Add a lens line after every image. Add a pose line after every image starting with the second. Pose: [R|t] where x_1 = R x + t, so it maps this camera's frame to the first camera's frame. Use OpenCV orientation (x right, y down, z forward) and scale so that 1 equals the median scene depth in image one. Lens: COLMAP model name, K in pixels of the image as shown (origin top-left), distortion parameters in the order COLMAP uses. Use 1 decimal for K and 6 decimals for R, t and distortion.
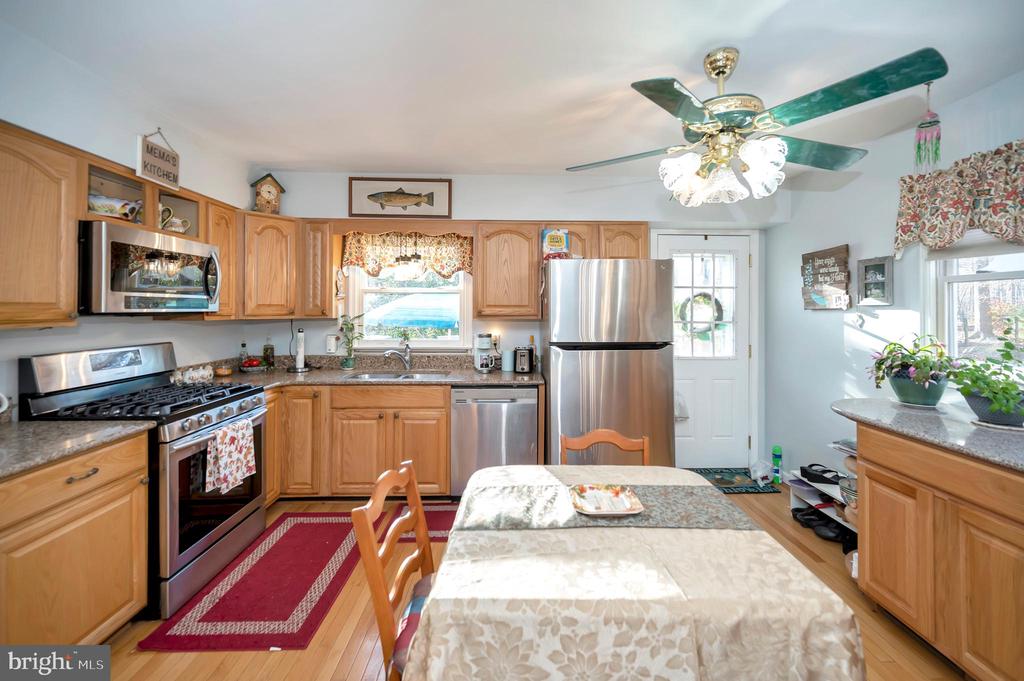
lens RADIAL K [[415.9, 0, 516.9], [0, 415.9, 304.7], [0, 0, 1]] dist [0.000937, 0.000032]
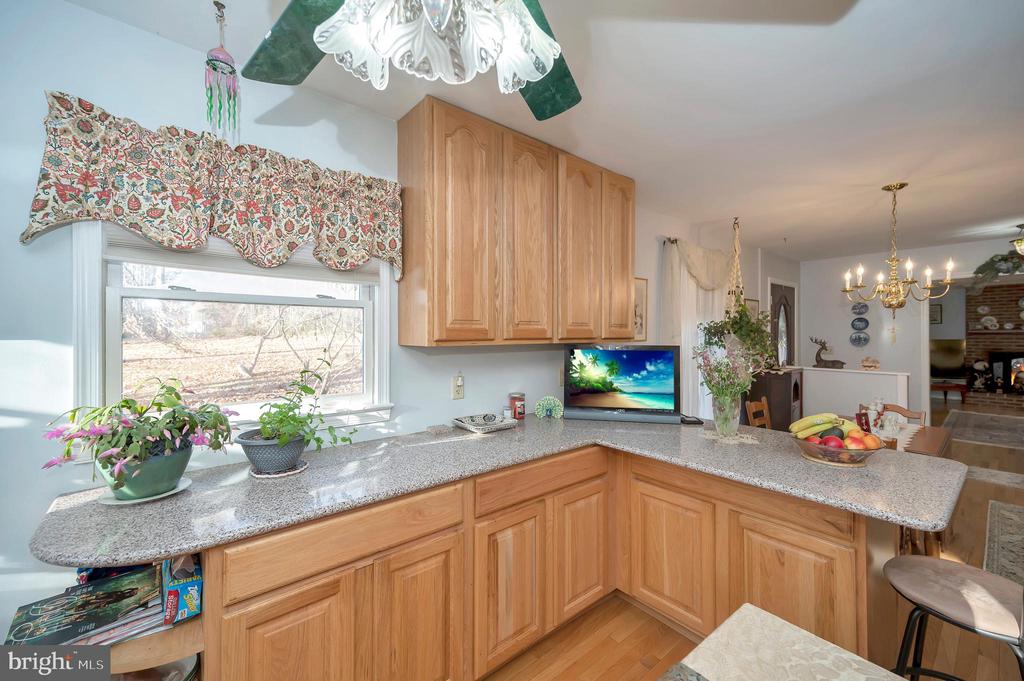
lens RADIAL K [[410.7, 0, 512.0], [0, 410.7, 340.5], [0, 0, 1]] dist [0.018851, 0.000038]
pose [[-0.620901, -0.009422, 0.783832, 0.098575], [-0.010086, 0.999941, 0.004030, 0.003439], [-0.783824, -0.005403, -0.620960, 0.646411]]
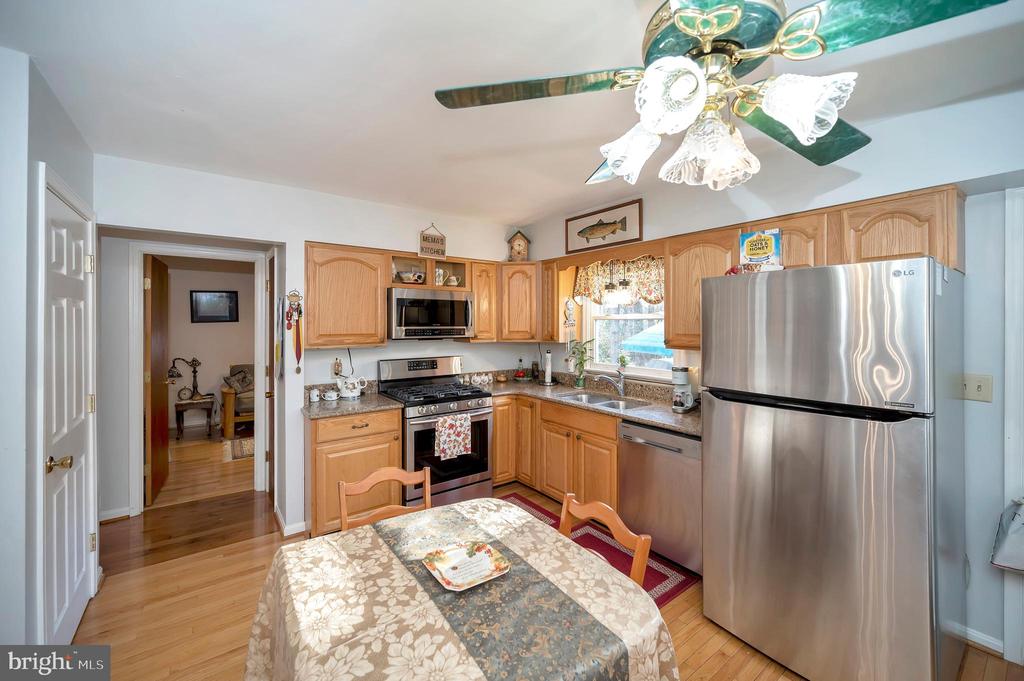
lens RADIAL K [[407.2, 0, 517.0], [0, 407.2, 322.7], [0, 0, 1]] dist [-0.000249, -0.000047]
pose [[0.582897, -0.004958, -0.812531, 0.446118], [0.010721, 0.999941, 0.001589, -0.028964], [0.812475, -0.009638, 0.582916, 0.251987]]
